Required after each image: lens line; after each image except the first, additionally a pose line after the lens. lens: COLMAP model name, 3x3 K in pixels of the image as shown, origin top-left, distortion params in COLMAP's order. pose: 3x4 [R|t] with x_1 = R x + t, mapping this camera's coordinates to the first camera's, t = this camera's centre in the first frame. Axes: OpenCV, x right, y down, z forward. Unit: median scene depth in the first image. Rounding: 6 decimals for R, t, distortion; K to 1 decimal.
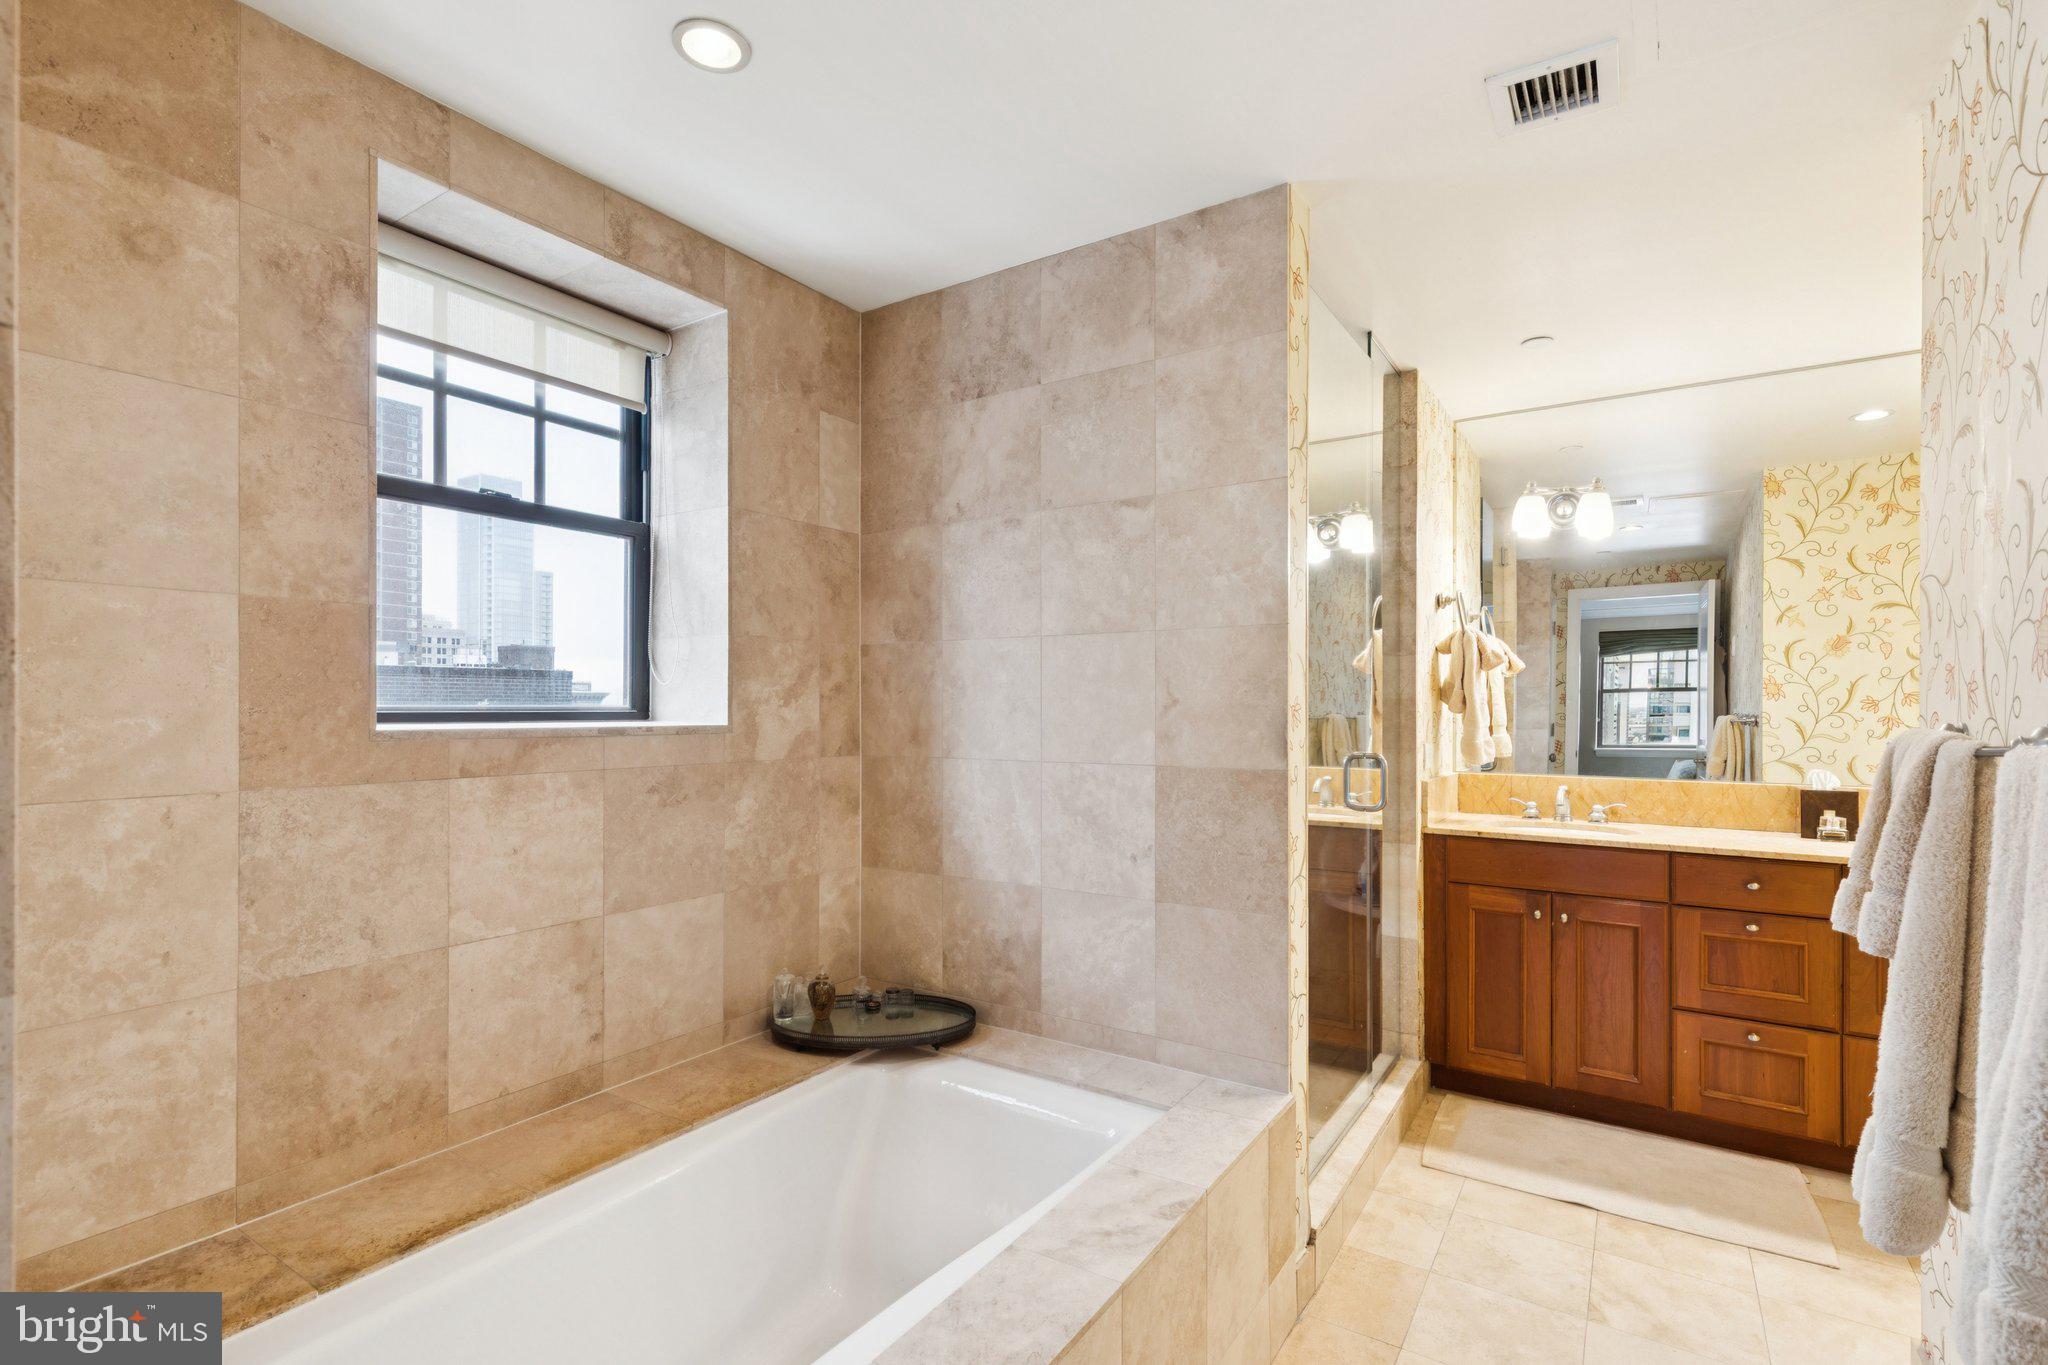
lens RADIAL K [[928.9, 0, 1022.7], [0, 928.9, 691.7], [0, 0, 1]] dist [0.008262, -0.001995]
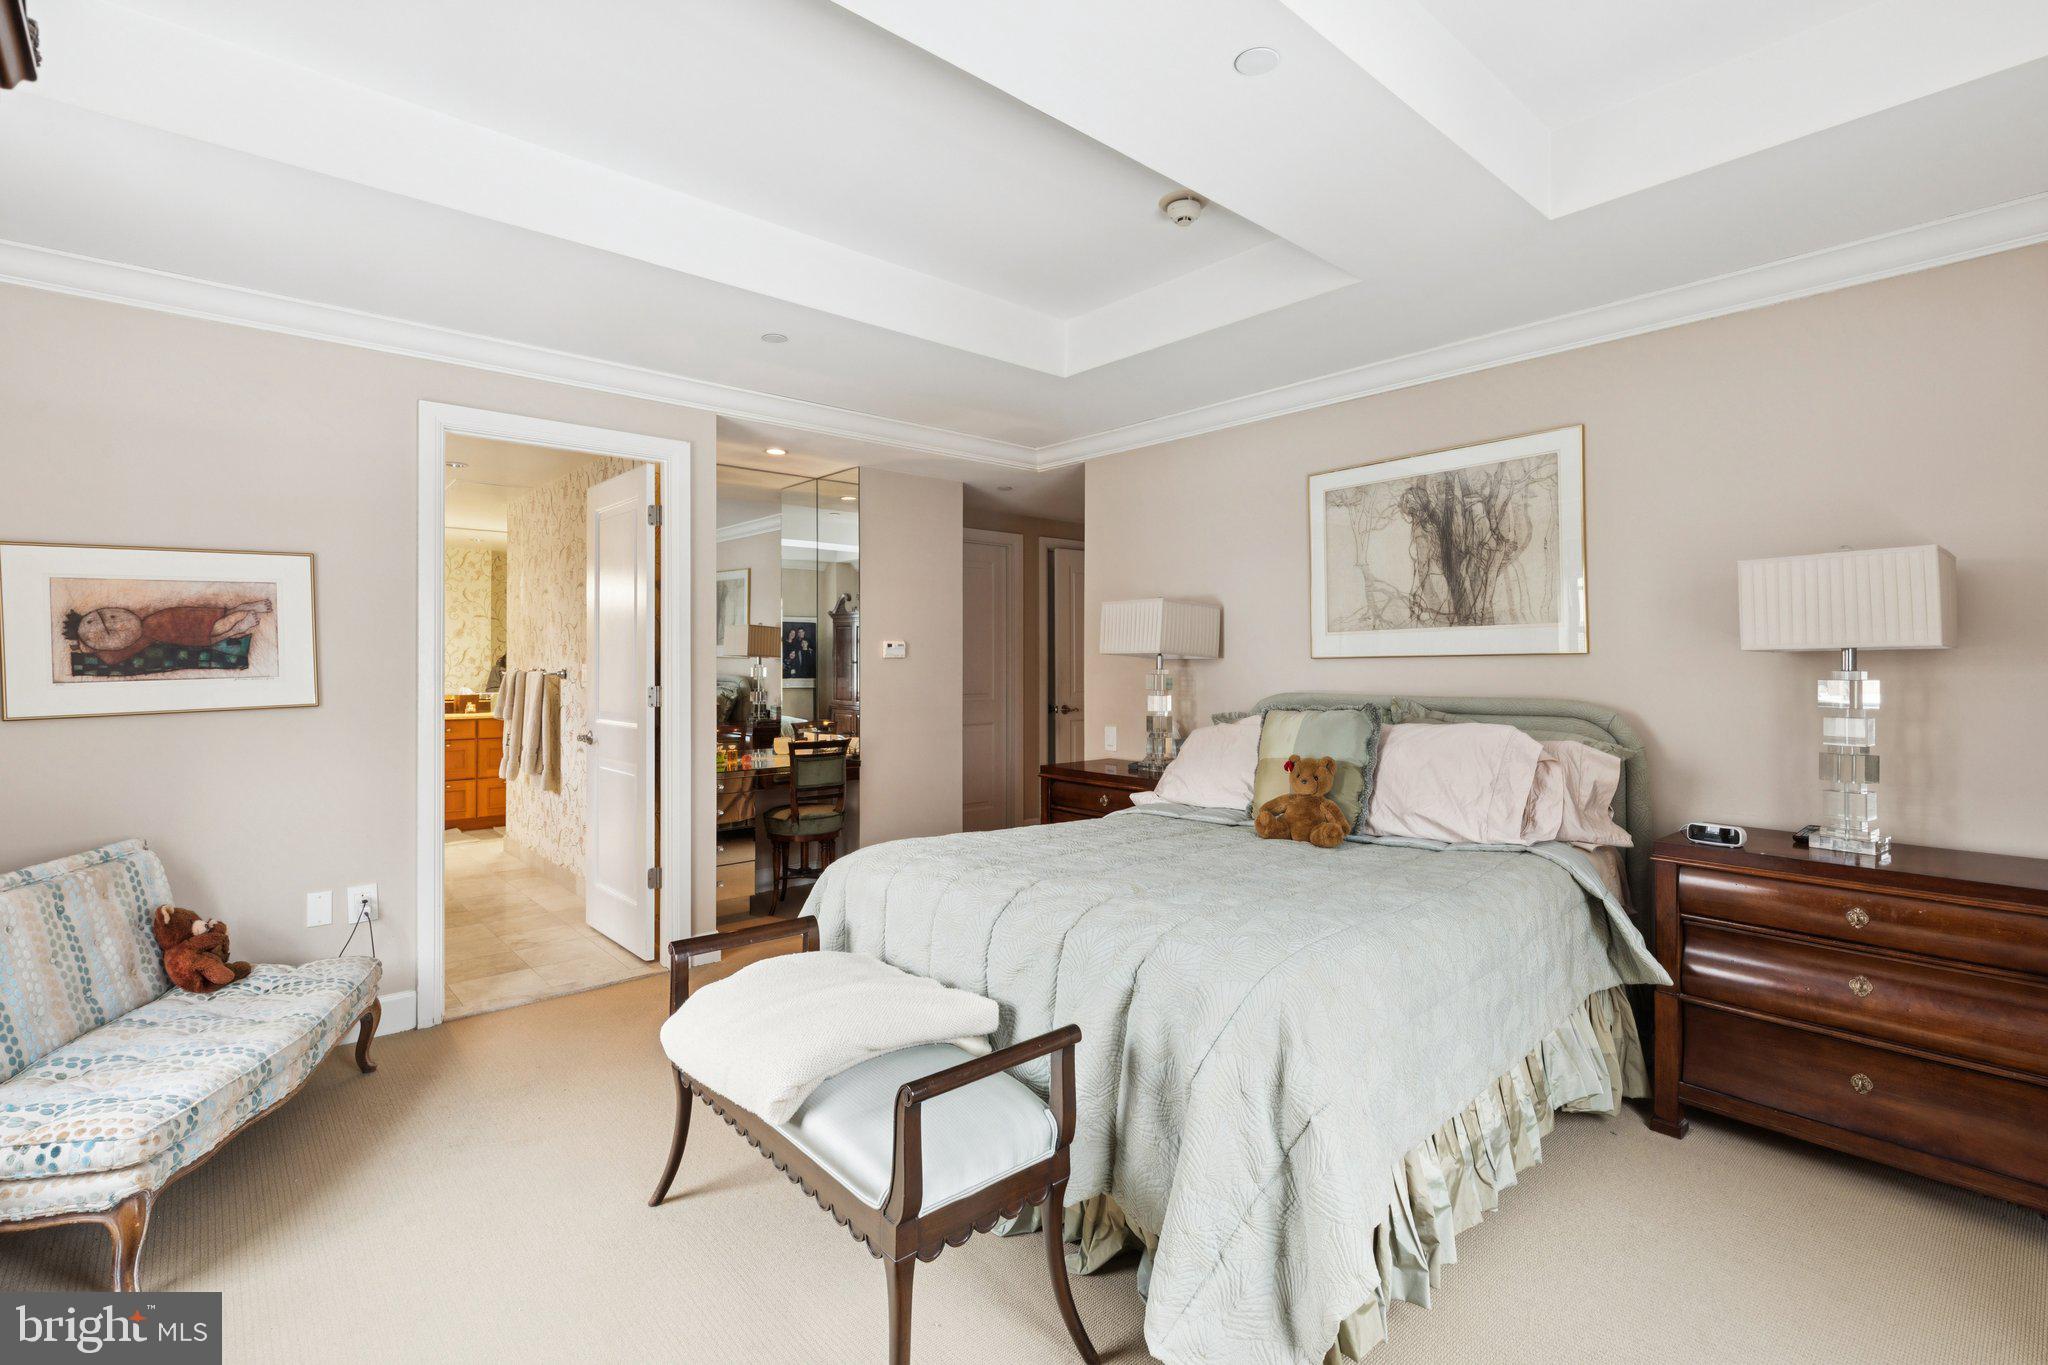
lens RADIAL K [[928.9, 0, 1026.0], [0, 928.9, 669.5], [0, 0, 1]] dist [0.008262, -0.001995]
pose [[0.239956, -0.001252, 0.970783, -0.903162], [-0.002439, 0.999995, 0.001893, 0.026901], [-0.970781, -0.002822, 0.239952, -0.789754]]
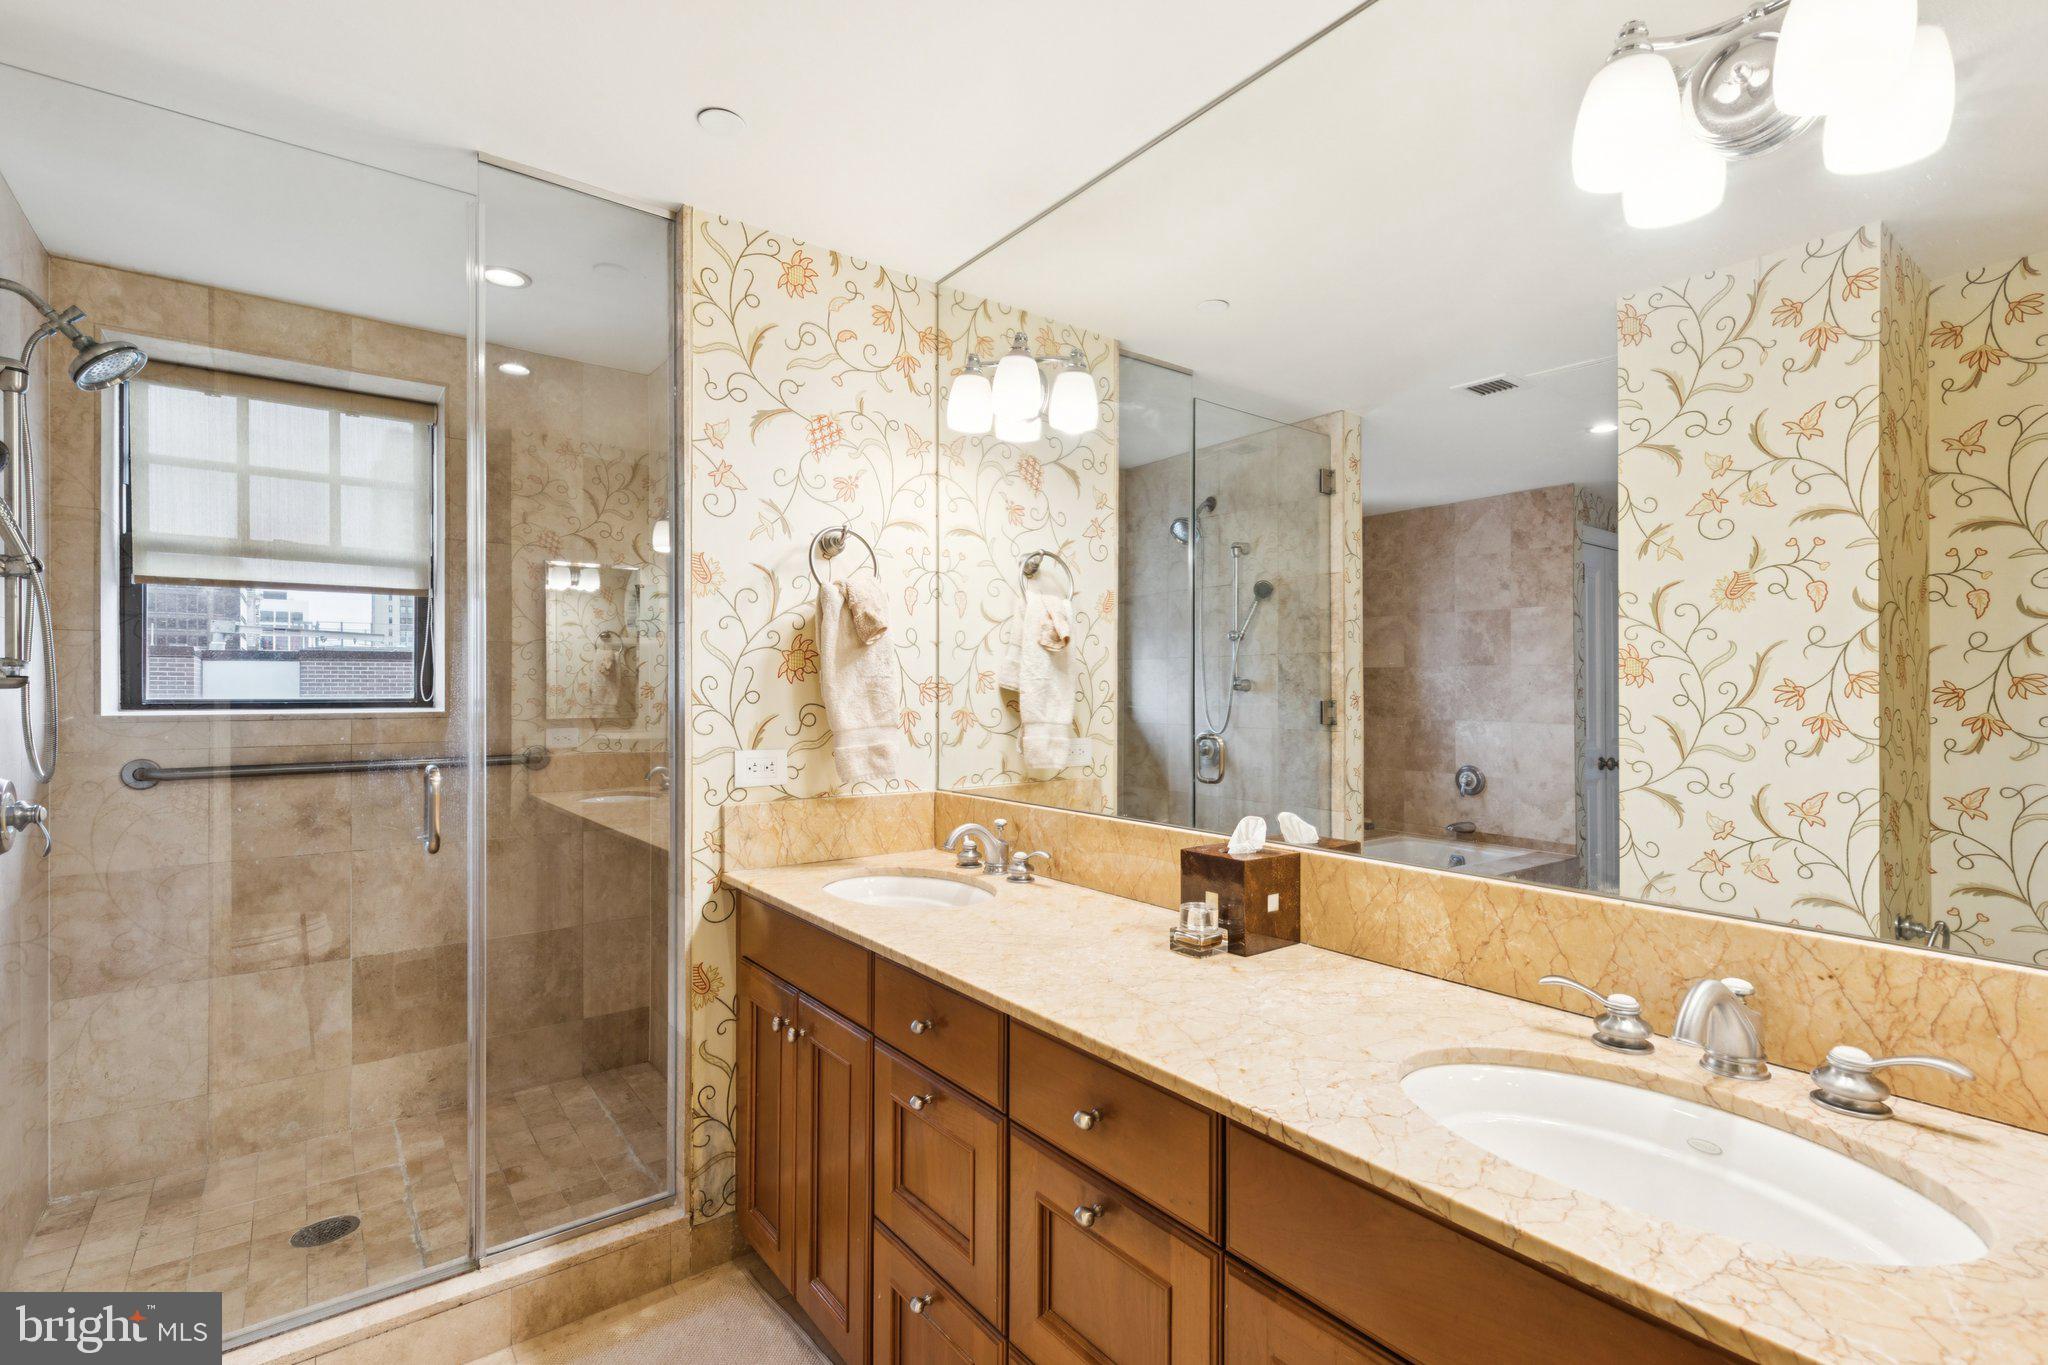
lens RADIAL K [[928.9, 0, 1026.3], [0, 928.9, 690.1], [0, 0, 1]] dist [0.008262, -0.001995]
pose [[0.962189, -0.001071, -0.272381, 0.608357], [0.000427, 0.999997, -0.002425, 0.012810], [0.272383, 0.002217, 0.962186, 0.333606]]
